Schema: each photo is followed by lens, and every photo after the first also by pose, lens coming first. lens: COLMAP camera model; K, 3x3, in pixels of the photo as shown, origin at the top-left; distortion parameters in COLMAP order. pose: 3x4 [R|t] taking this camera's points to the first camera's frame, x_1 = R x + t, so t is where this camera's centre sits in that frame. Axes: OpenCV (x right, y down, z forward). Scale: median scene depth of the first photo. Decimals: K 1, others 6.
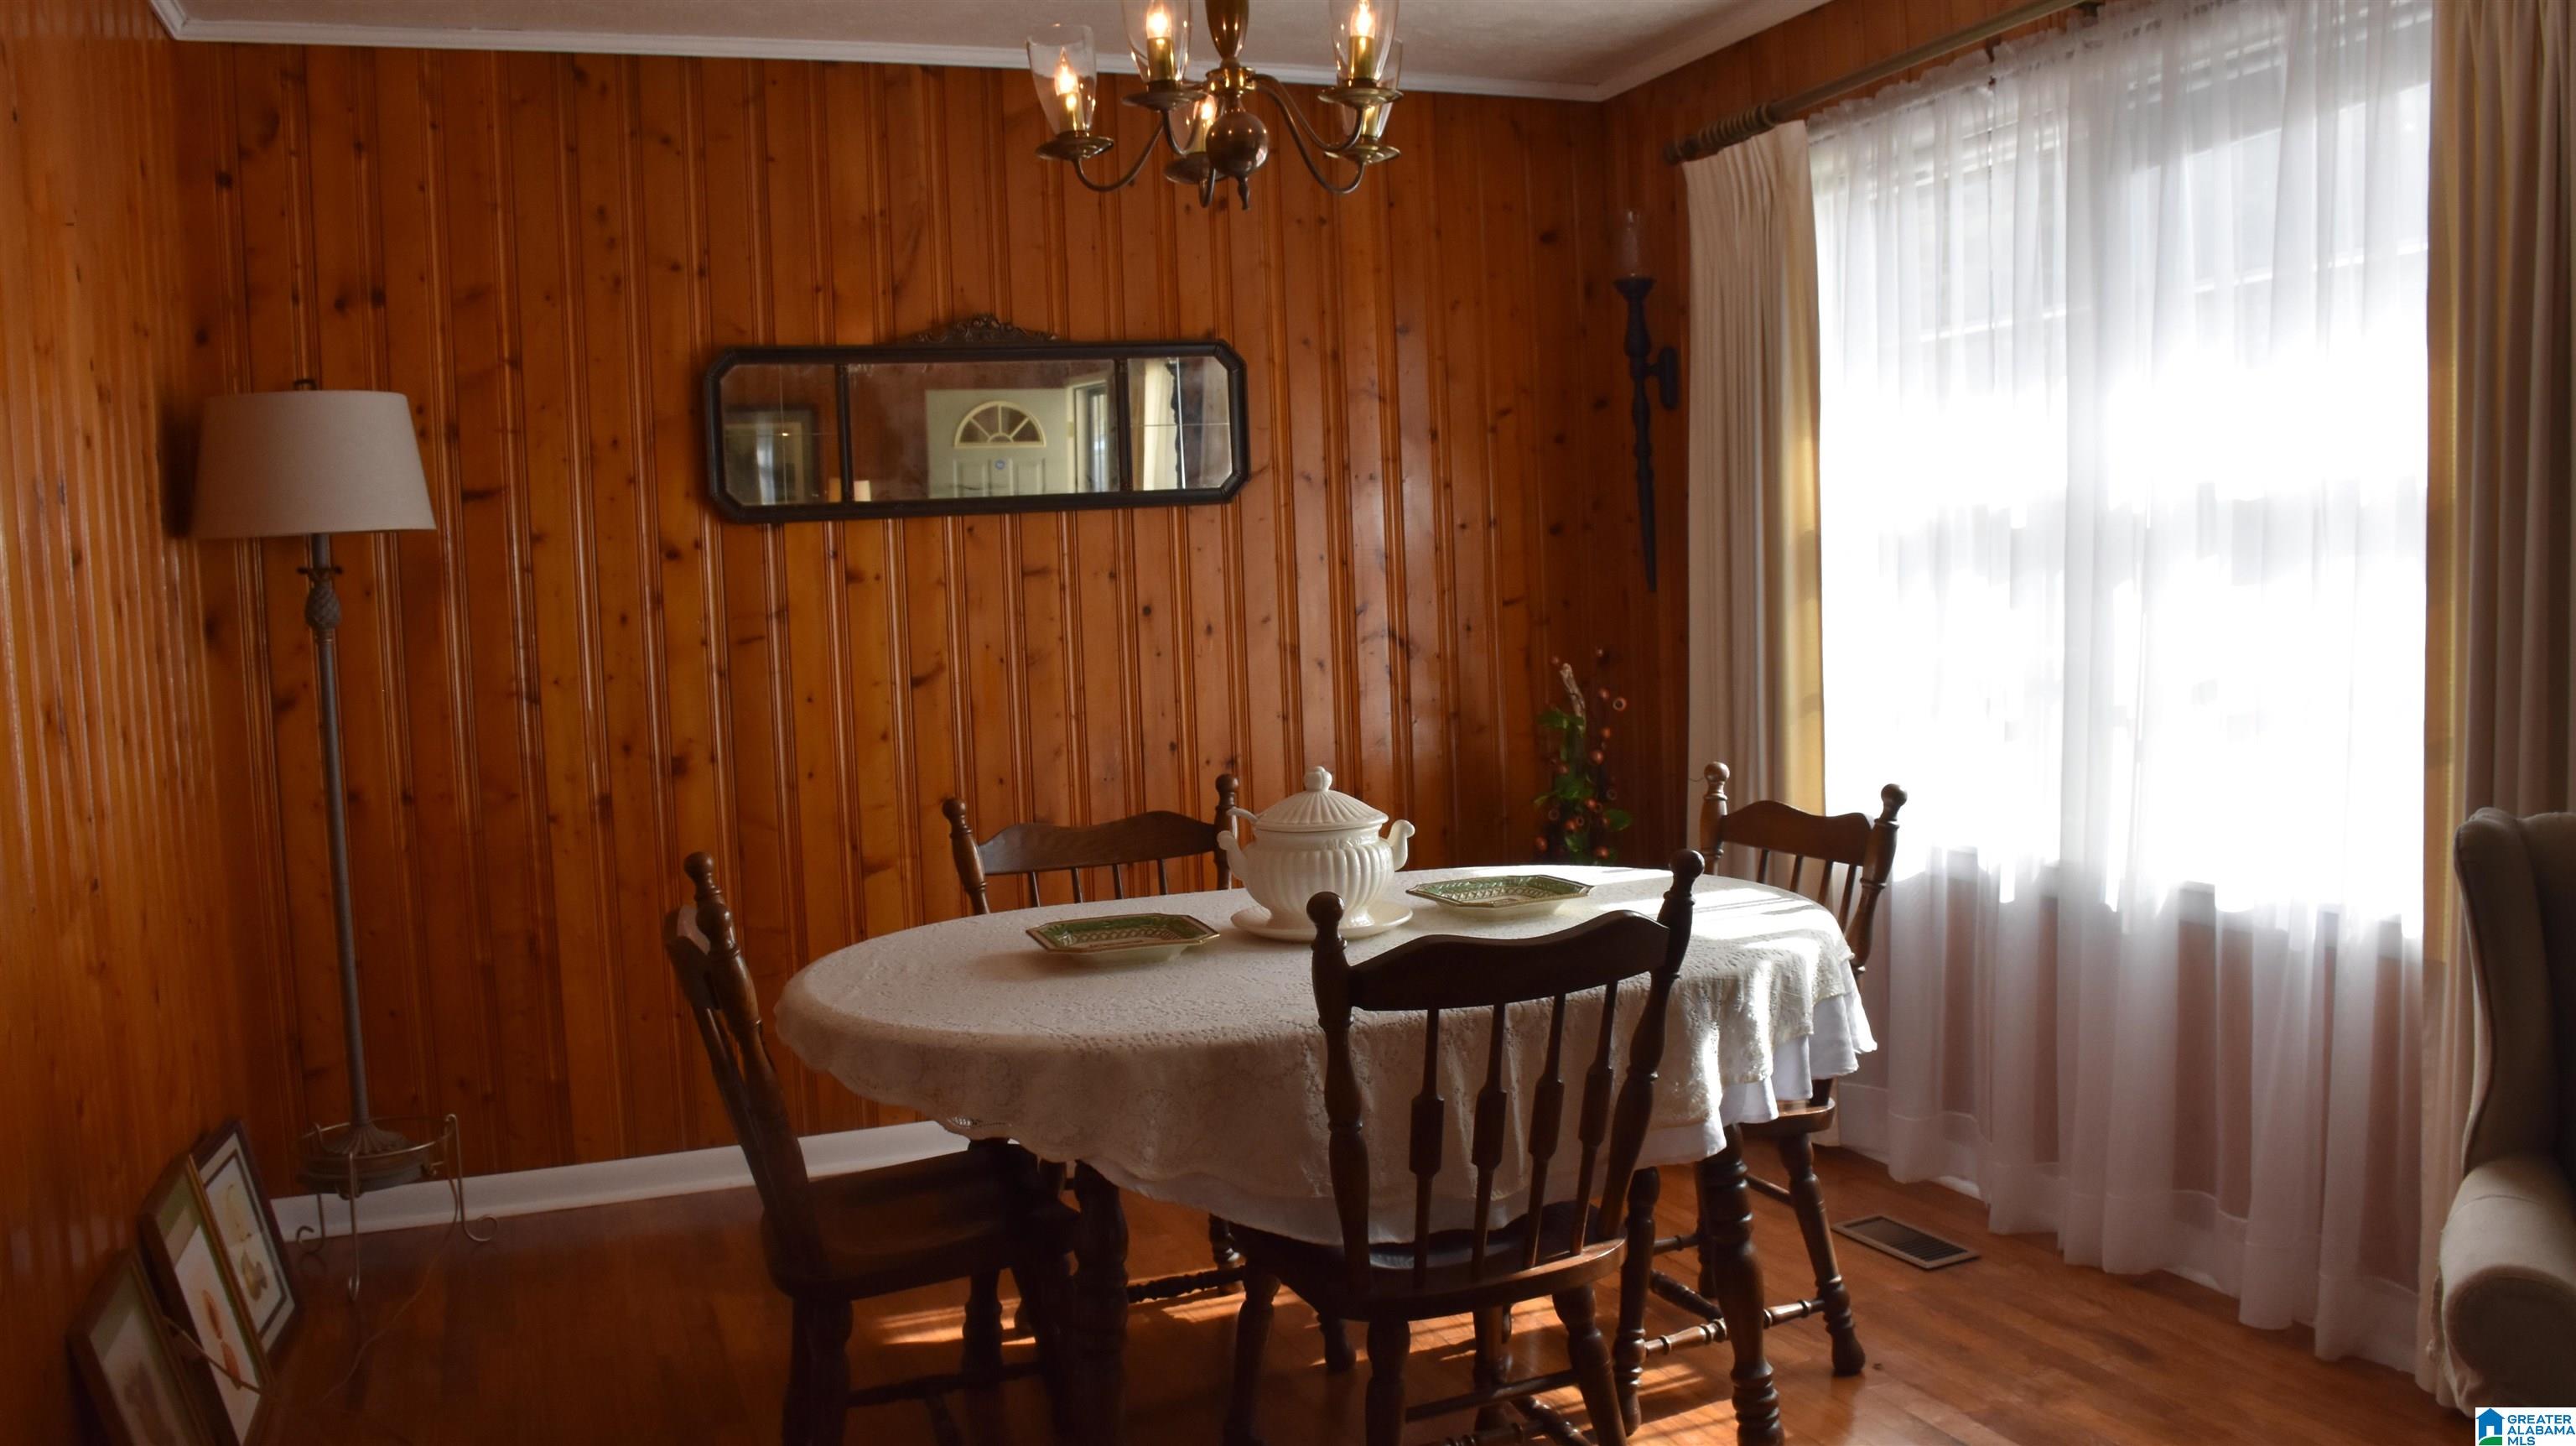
lens RADIAL K [[2030.6, 0, 1272.2], [0, 2030.6, 736.9], [0, 0, 1]] dist [-0.098594, 0.007542]
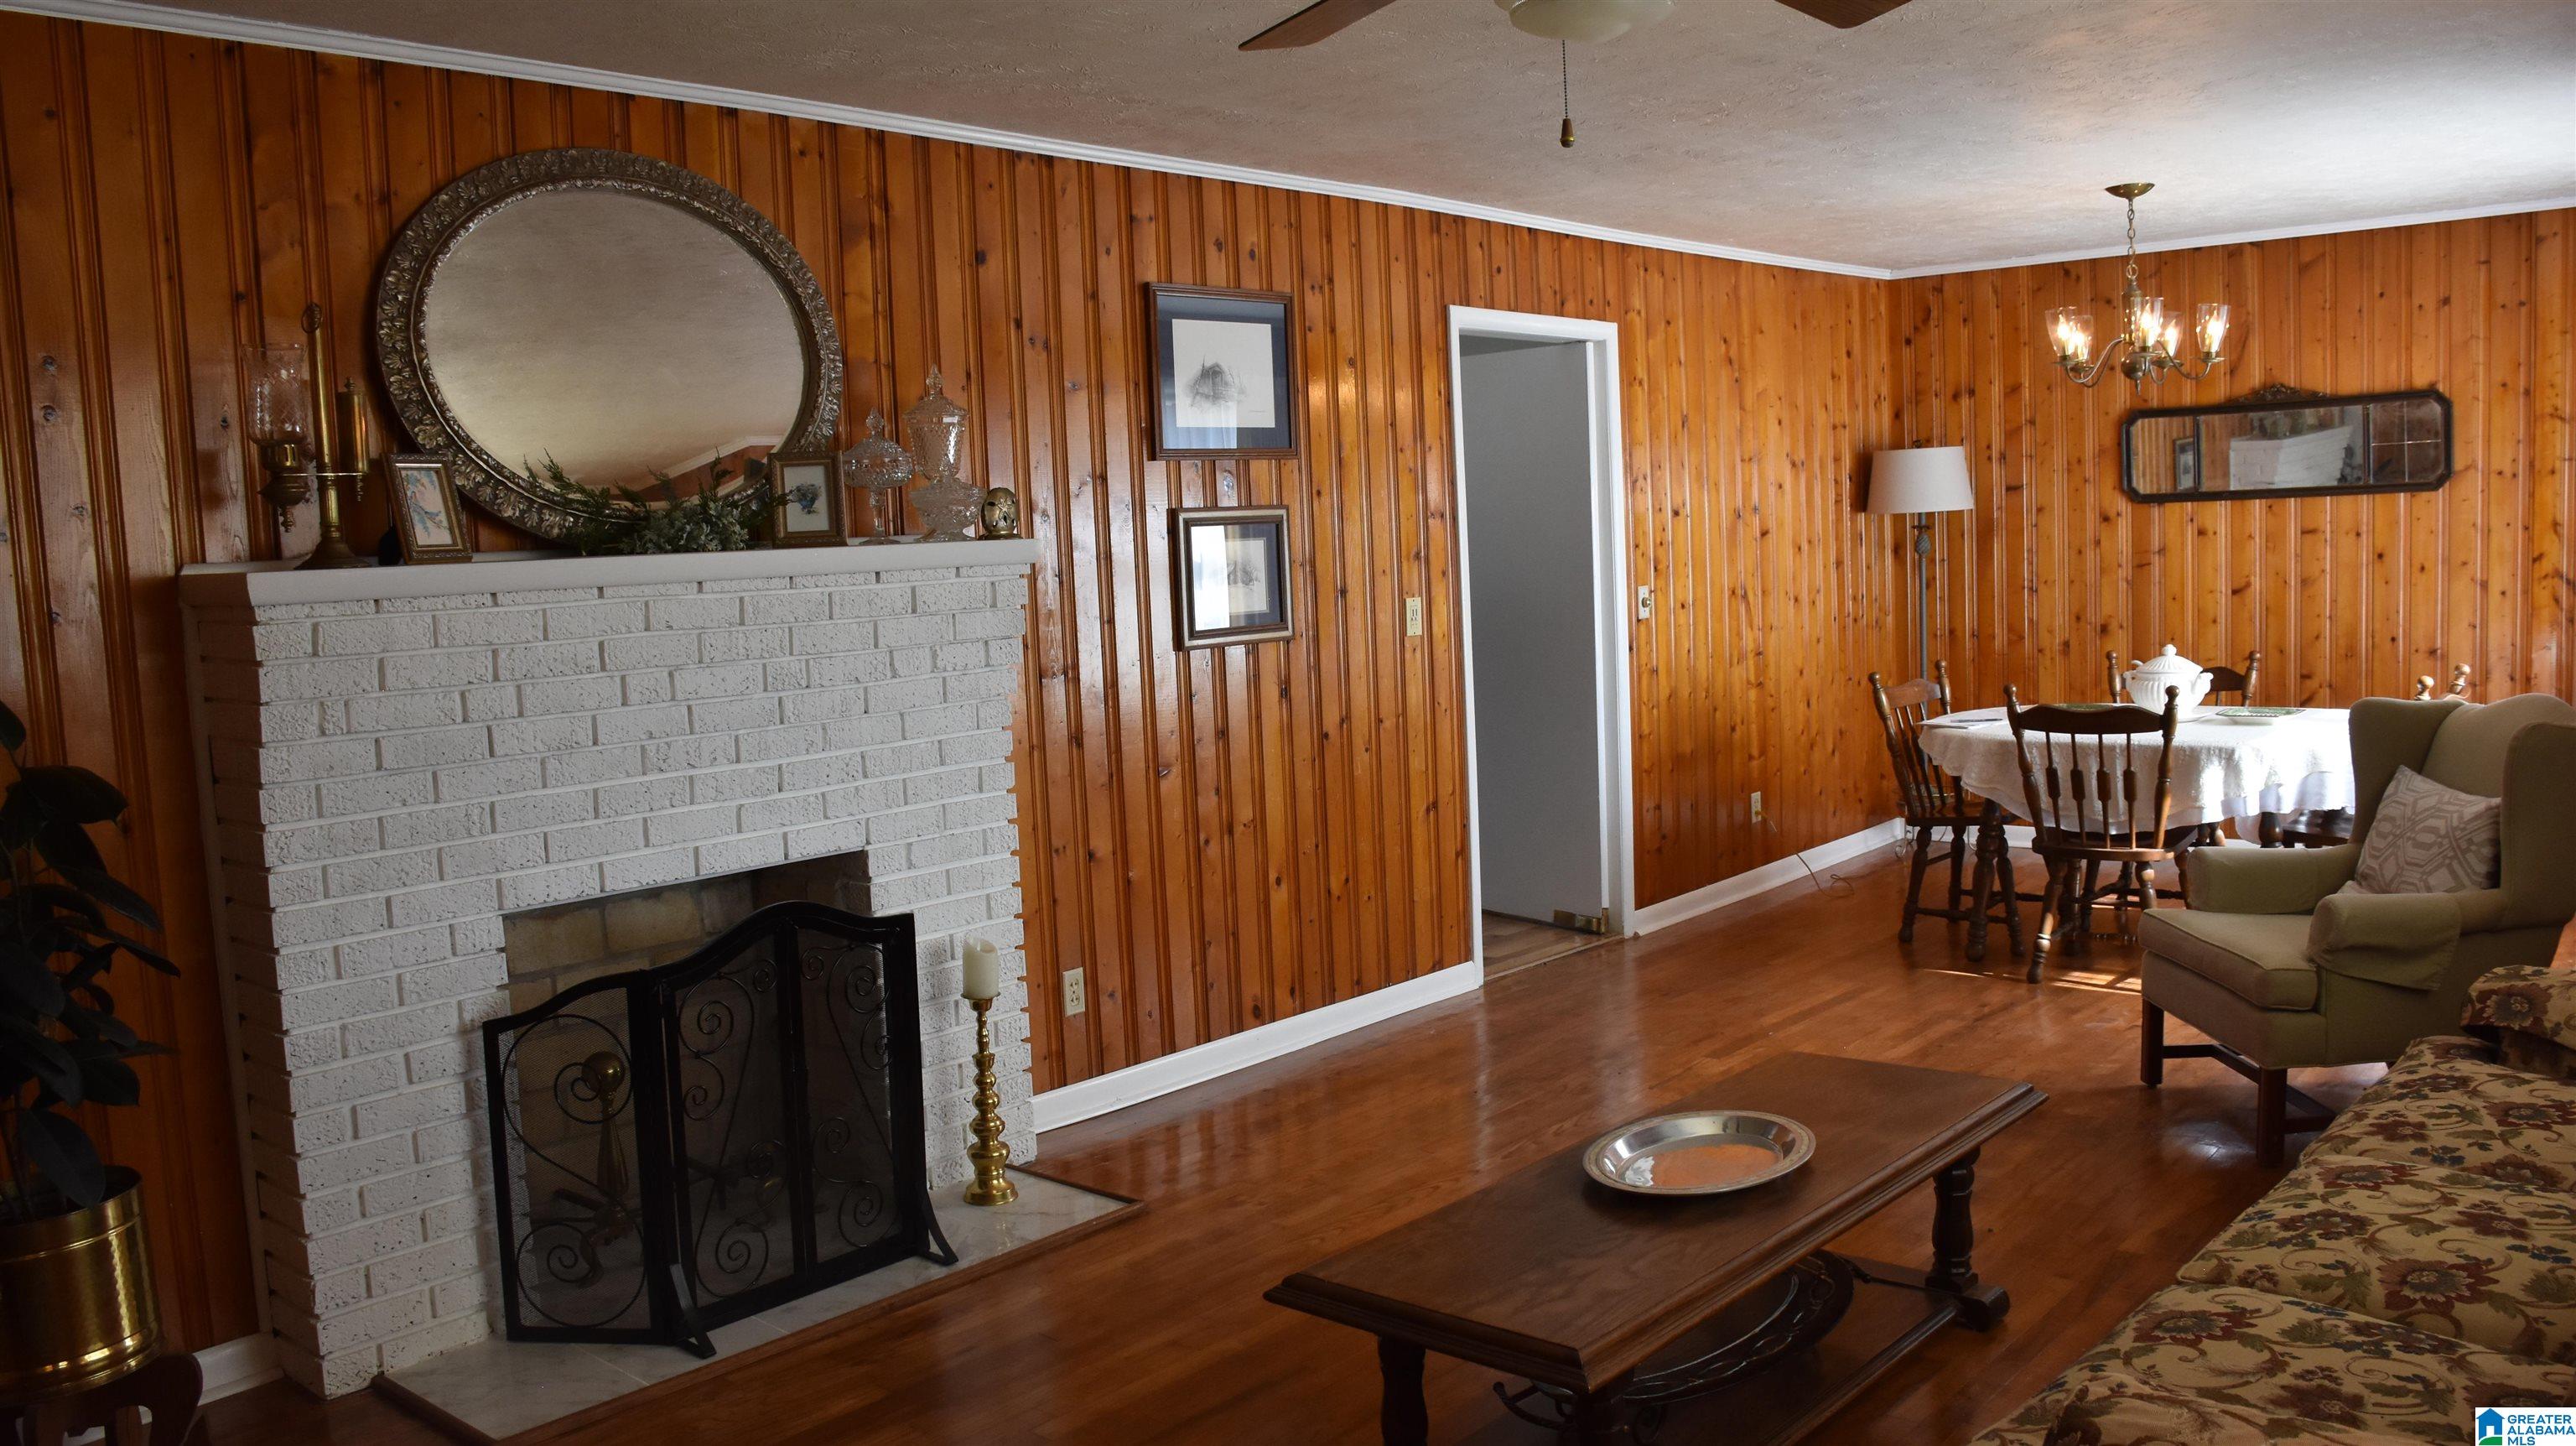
lens RADIAL K [[2030.6, 0, 1272.2], [0, 2030.6, 736.9], [0, 0, 1]] dist [-0.098594, 0.007542]
pose [[0.461582, 0.110479, -0.880191, 1.037151], [-0.042941, 0.993834, 0.102225, -0.044716], [0.886058, -0.009389, 0.463480, -0.590175]]
